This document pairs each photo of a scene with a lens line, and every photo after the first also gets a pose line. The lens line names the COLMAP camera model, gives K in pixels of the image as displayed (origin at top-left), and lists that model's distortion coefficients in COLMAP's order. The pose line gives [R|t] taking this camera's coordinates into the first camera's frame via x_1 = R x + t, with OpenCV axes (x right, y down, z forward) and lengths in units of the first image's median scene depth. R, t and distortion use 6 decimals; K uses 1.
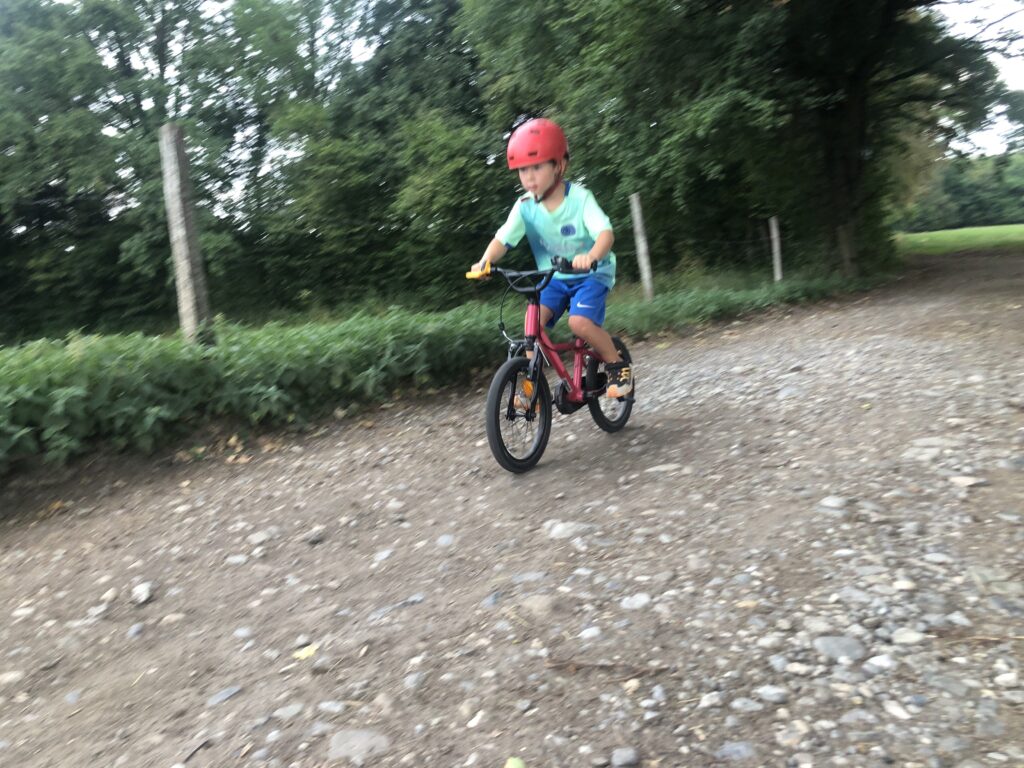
lens RADIAL K [[838.4, 0, 489.0], [0, 838.4, 376.1], [0, 0, 1]] dist [0.010244, -0.003735]
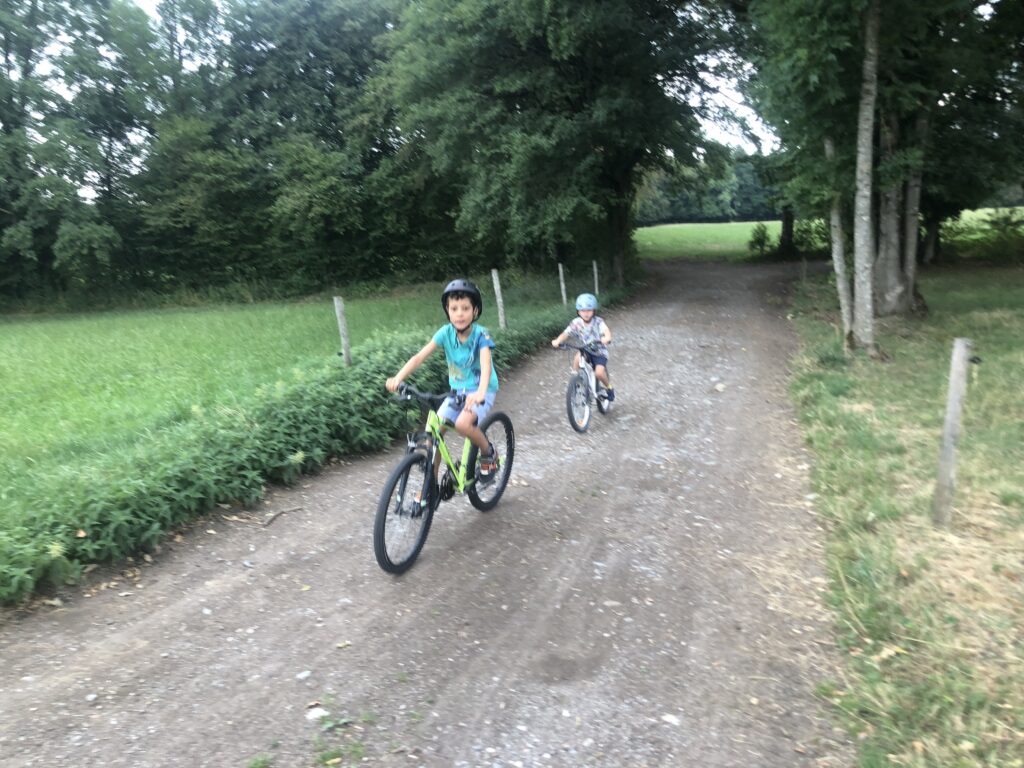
lens RADIAL K [[838.4, 0, 494.1], [0, 838.4, 377.5], [0, 0, 1]] dist [0.010244, -0.003735]
pose [[0.953911, -0.015770, 0.299676, -1.807107], [0.006148, 0.999436, 0.033023, 0.056436], [-0.300028, -0.029659, 0.953469, -3.006496]]
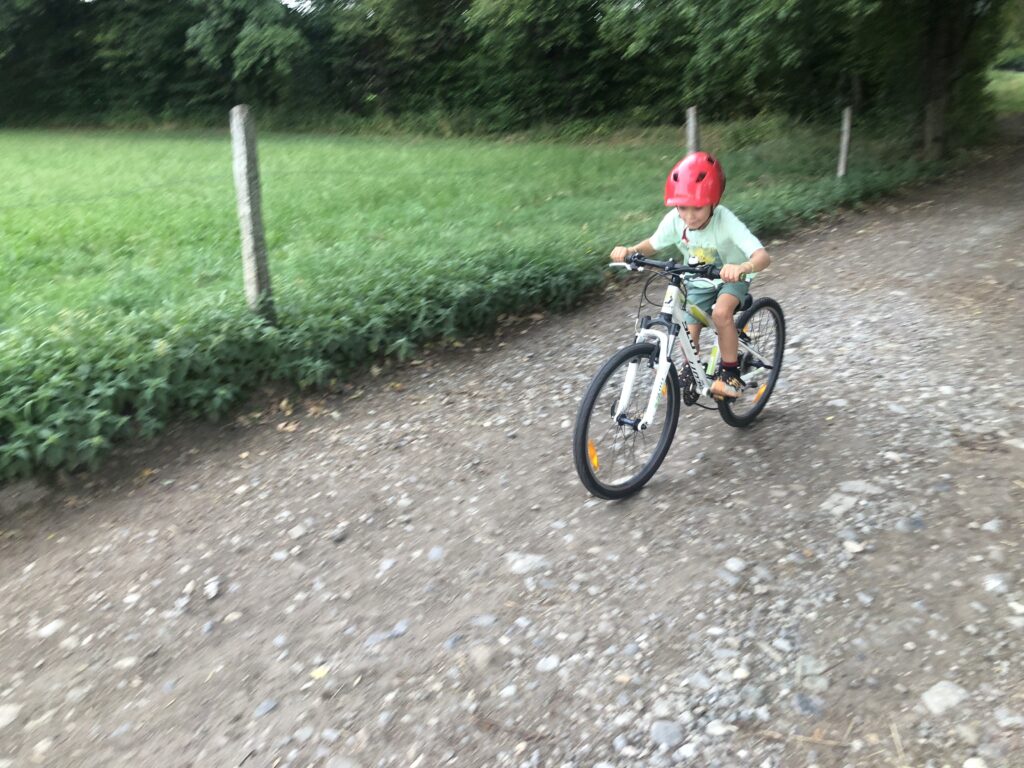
lens RADIAL K [[838.4, 0, 488.0], [0, 838.4, 384.5], [0, 0, 1]] dist [0.010244, -0.003735]
pose [[0.992733, 0.107187, -0.054697, 0.055973], [-0.091132, 0.966493, 0.239972, -0.295493], [0.078586, -0.233244, 0.969238, -0.161231]]
